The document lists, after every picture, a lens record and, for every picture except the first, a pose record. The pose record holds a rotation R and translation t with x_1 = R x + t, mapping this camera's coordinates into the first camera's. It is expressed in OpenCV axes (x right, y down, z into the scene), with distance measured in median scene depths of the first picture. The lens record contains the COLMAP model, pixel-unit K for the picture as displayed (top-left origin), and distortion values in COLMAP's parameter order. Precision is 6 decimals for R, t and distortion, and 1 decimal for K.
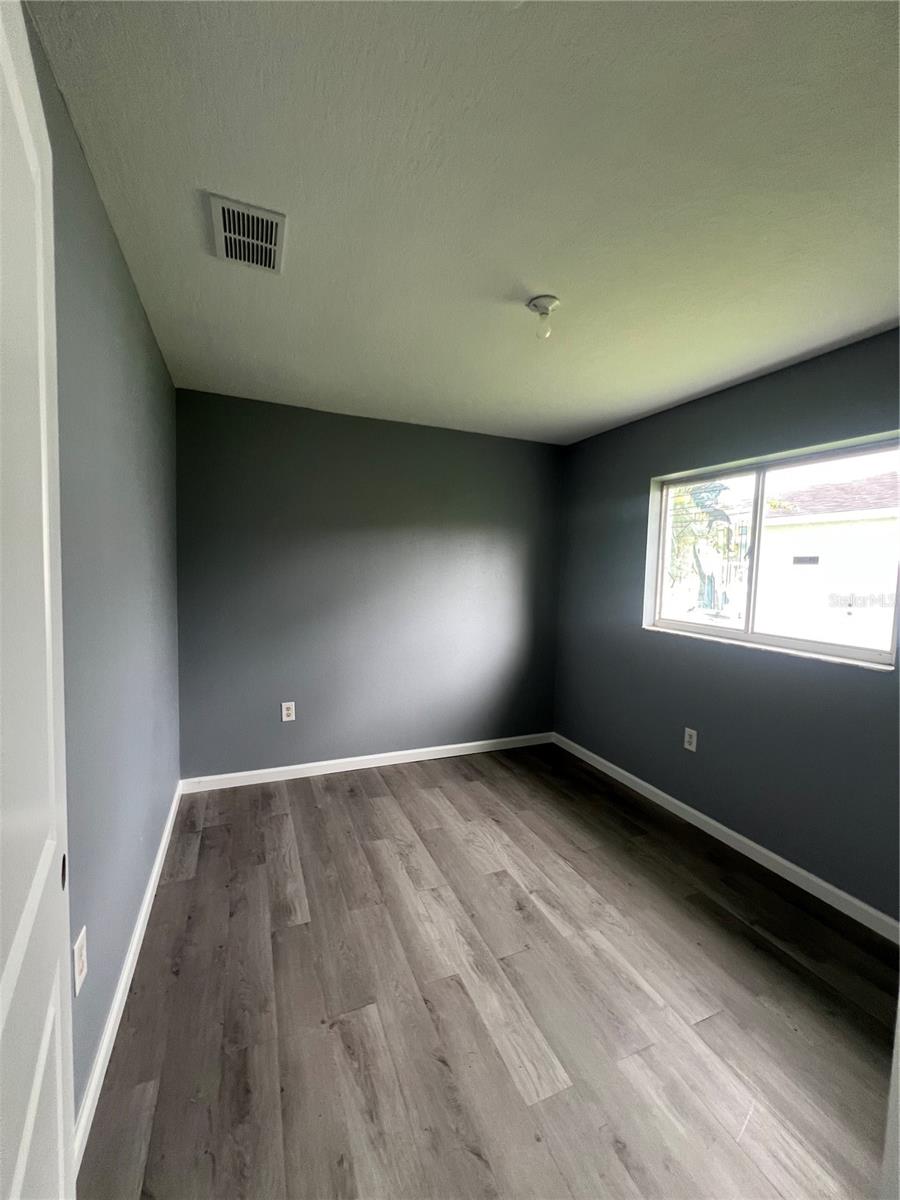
lens RADIAL K [[480.7, 0, 449.5], [0, 480.7, 598.3], [0, 0, 1]] dist [0.001752, 0.000200]
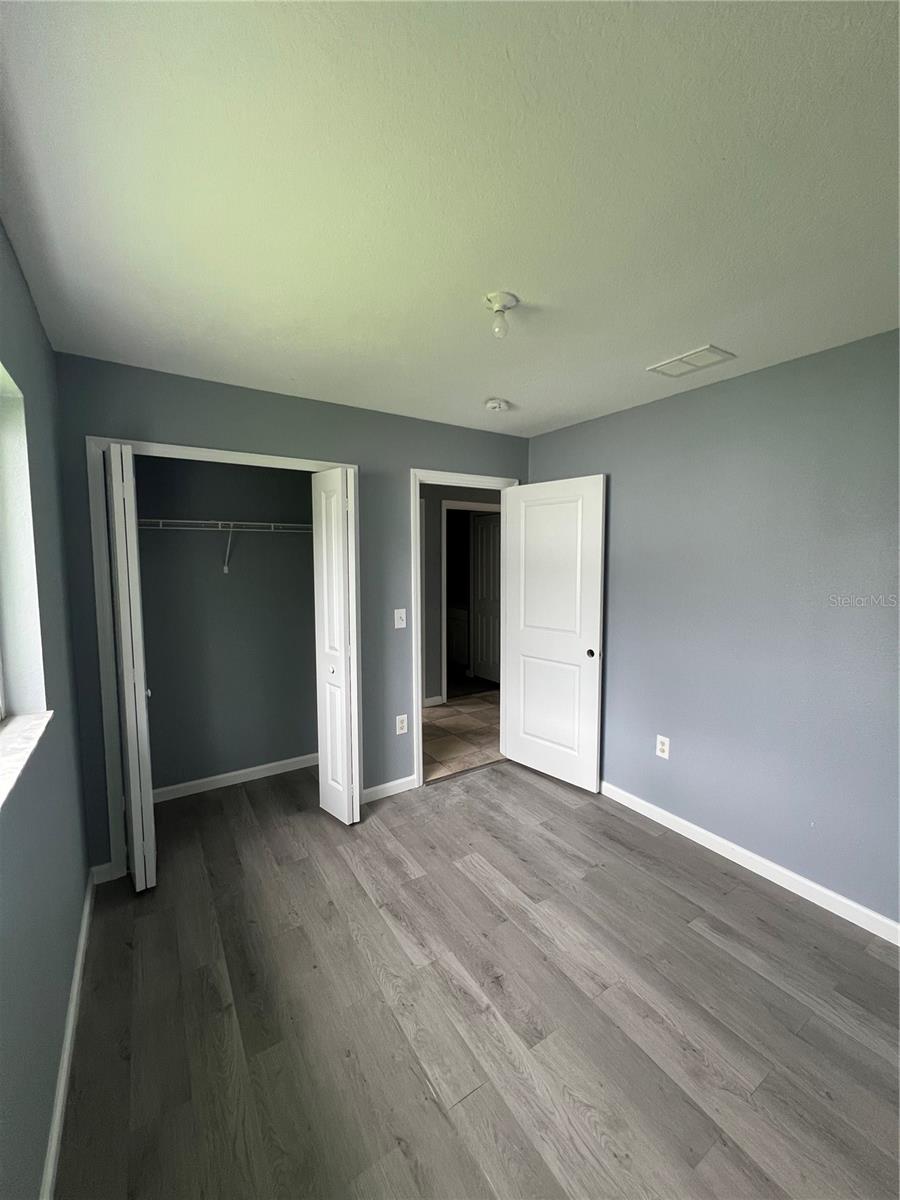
lens RADIAL K [[480.7, 0, 449.5], [0, 480.7, 598.3], [0, 0, 1]] dist [0.001752, 0.000200]
pose [[-0.985275, -0.009933, -0.170688, 0.404883], [-0.035451, 0.988484, 0.147114, -0.169082], [0.167261, 0.150999, -0.974281, 1.802387]]
